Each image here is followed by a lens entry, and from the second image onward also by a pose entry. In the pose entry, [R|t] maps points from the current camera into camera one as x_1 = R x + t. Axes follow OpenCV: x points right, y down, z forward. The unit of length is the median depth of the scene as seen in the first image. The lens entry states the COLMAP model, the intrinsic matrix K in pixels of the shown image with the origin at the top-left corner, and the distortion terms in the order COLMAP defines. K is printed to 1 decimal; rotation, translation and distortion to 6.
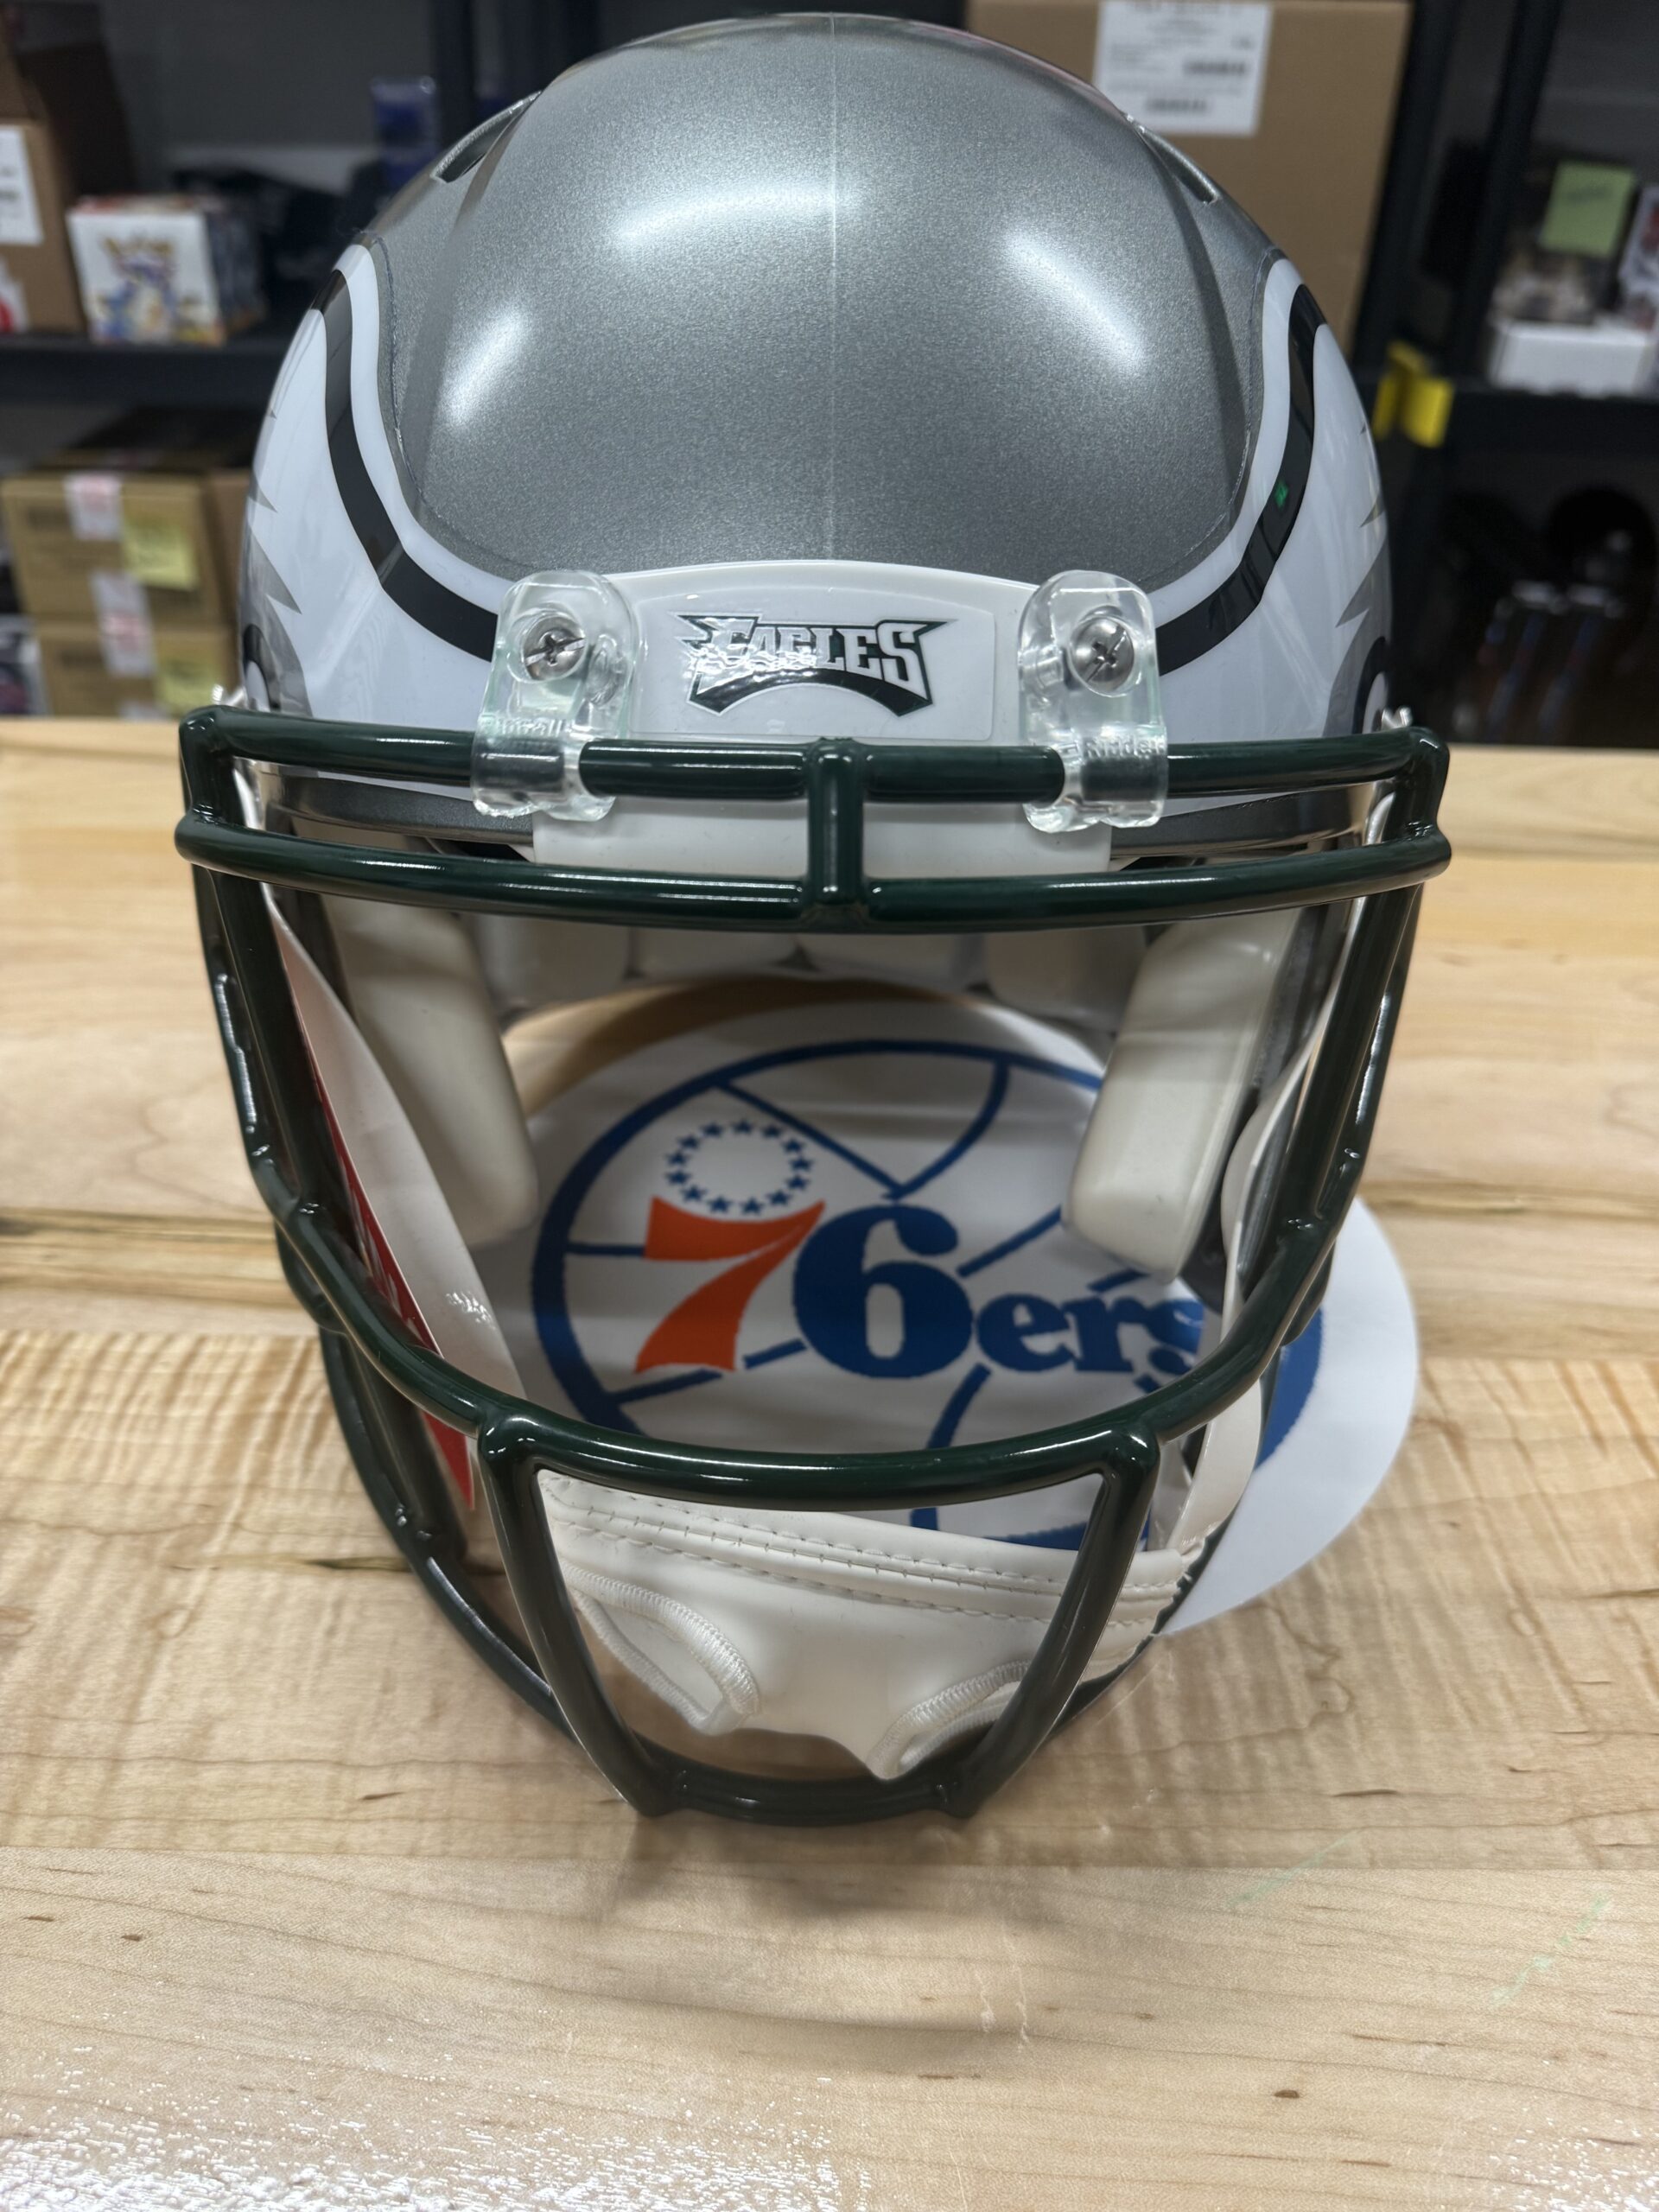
lens RADIAL K [[1606.3, 0, 815.1], [0, 1606.3, 1109.2], [0, 0, 1]] dist [-0.041268, 0.015673]
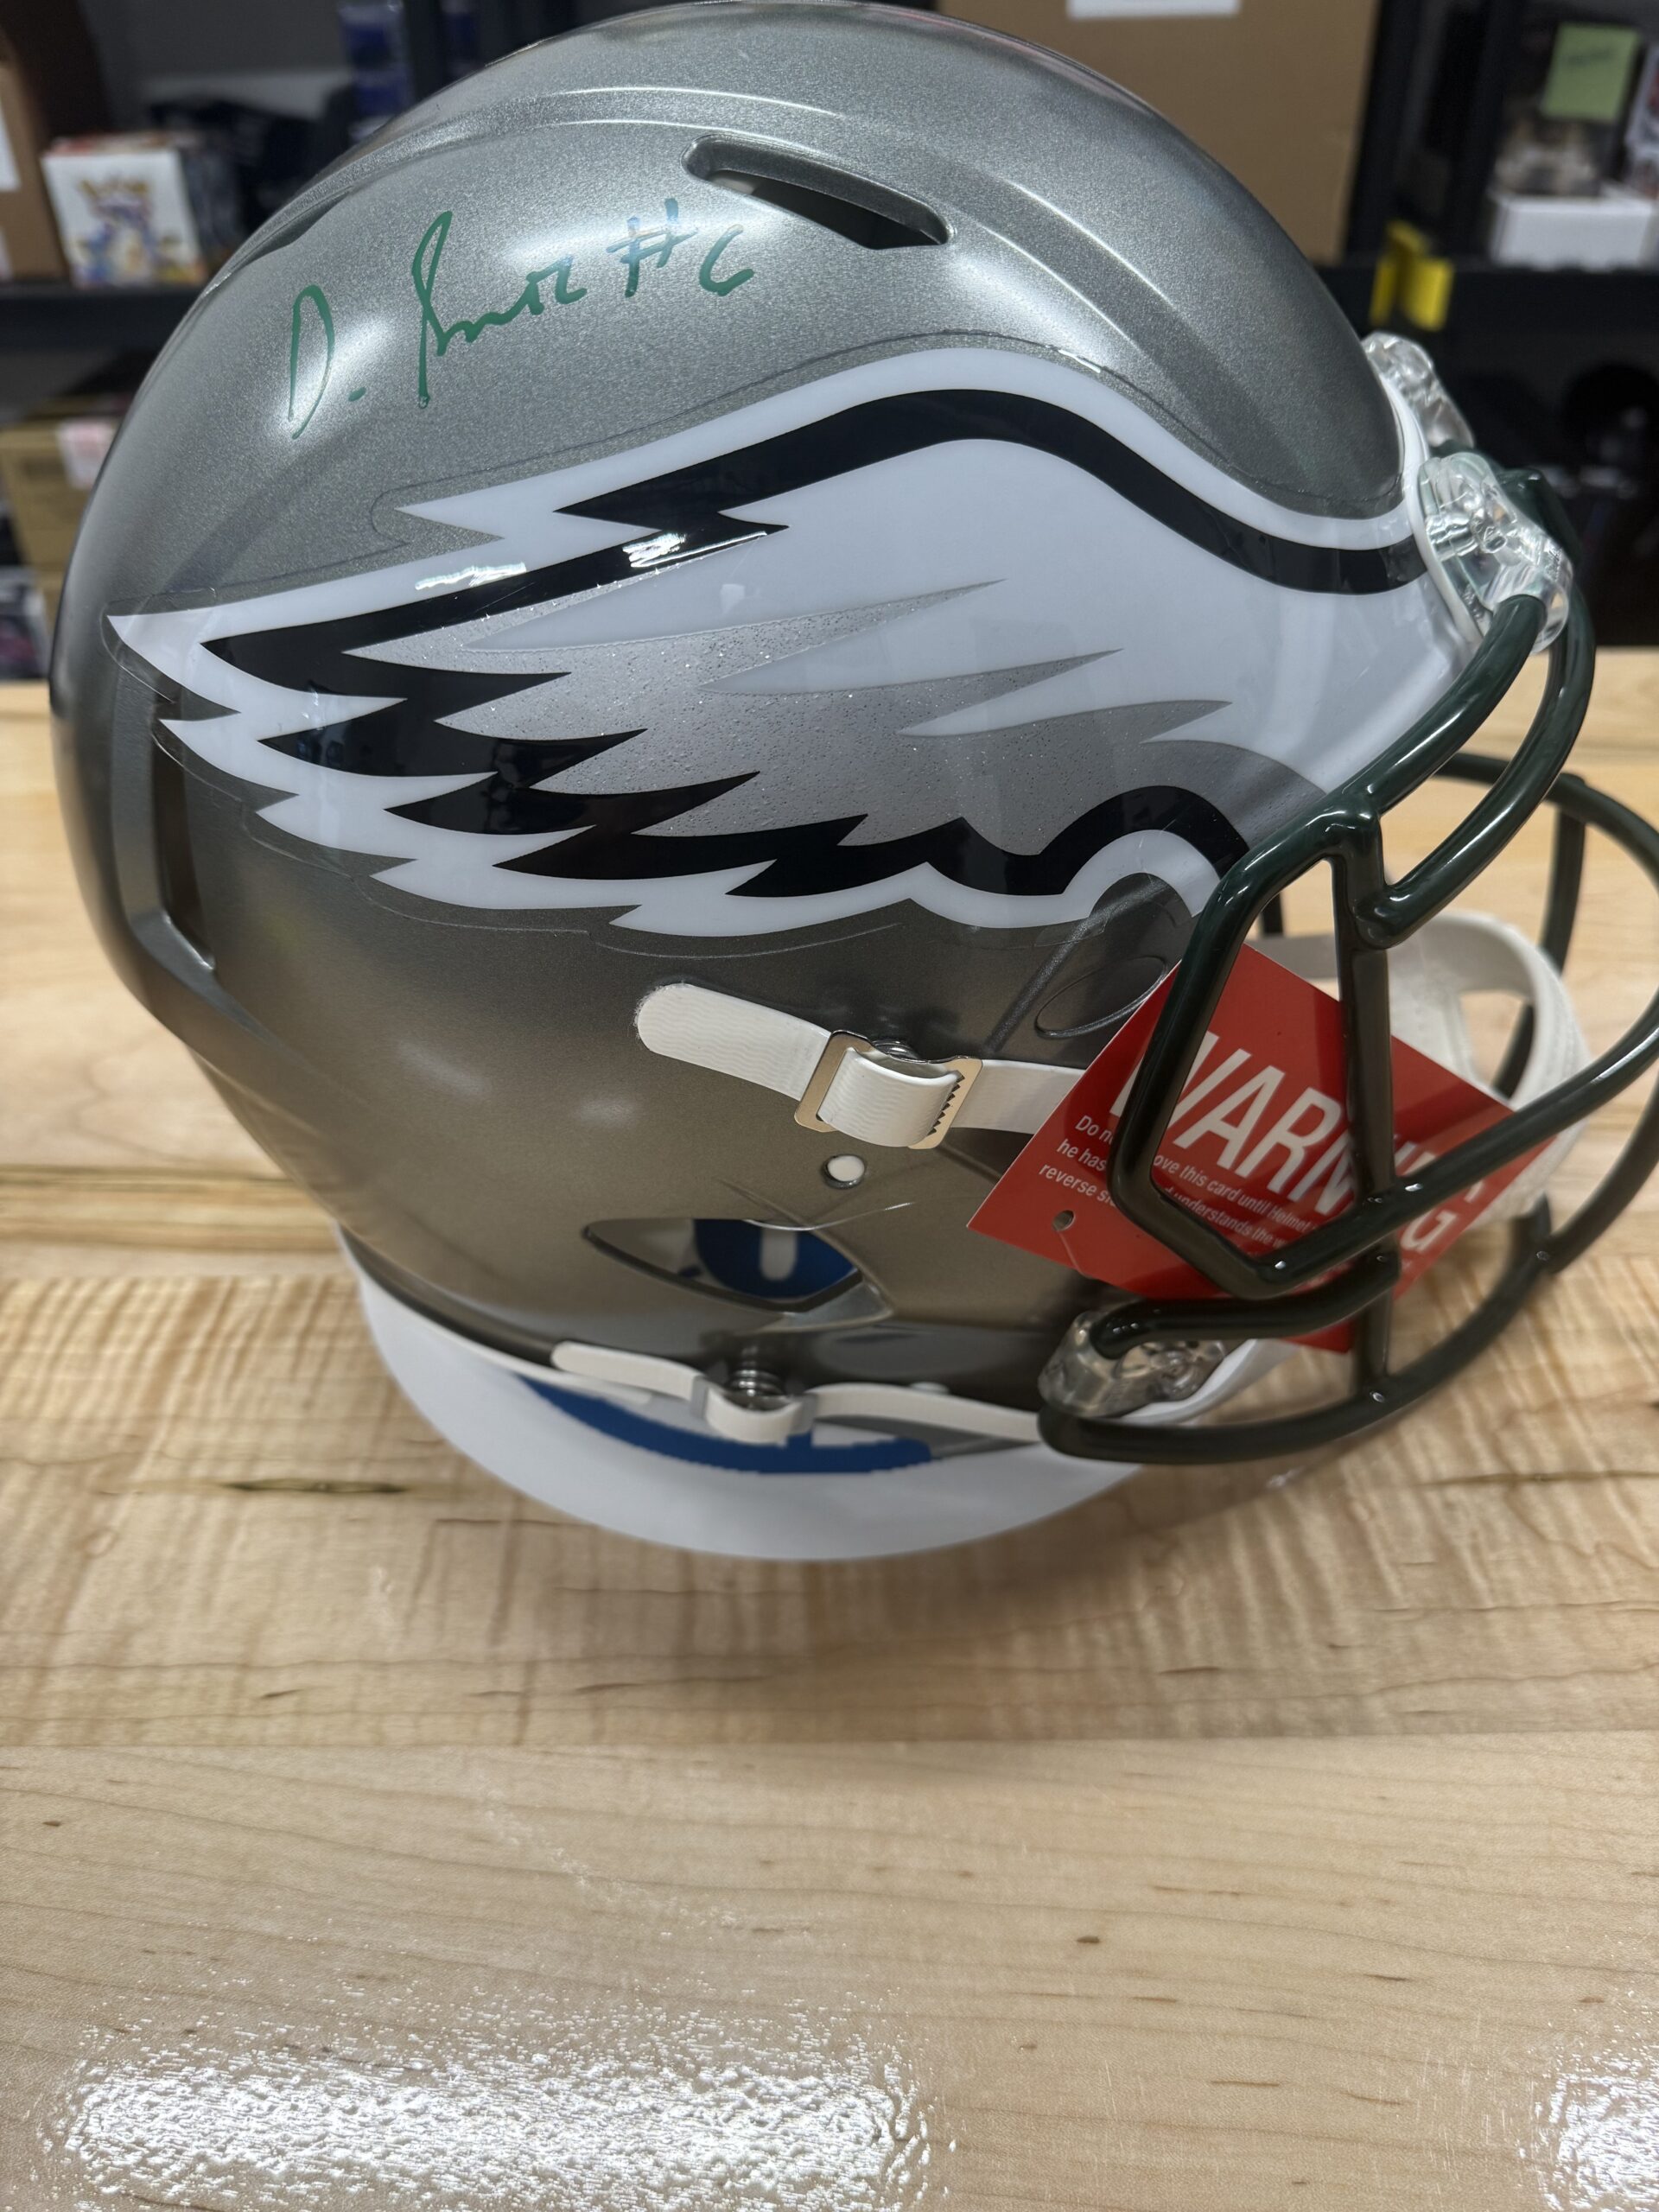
lens RADIAL K [[1606.3, 0, 821.3], [0, 1606.3, 1109.1], [0, 0, 1]] dist [-0.041268, 0.015673]
pose [[0.999040, -0.035081, -0.026230, 0.100470], [0.036385, 0.998035, 0.051008, -0.008784], [0.024389, -0.051914, 0.998354, -0.045147]]
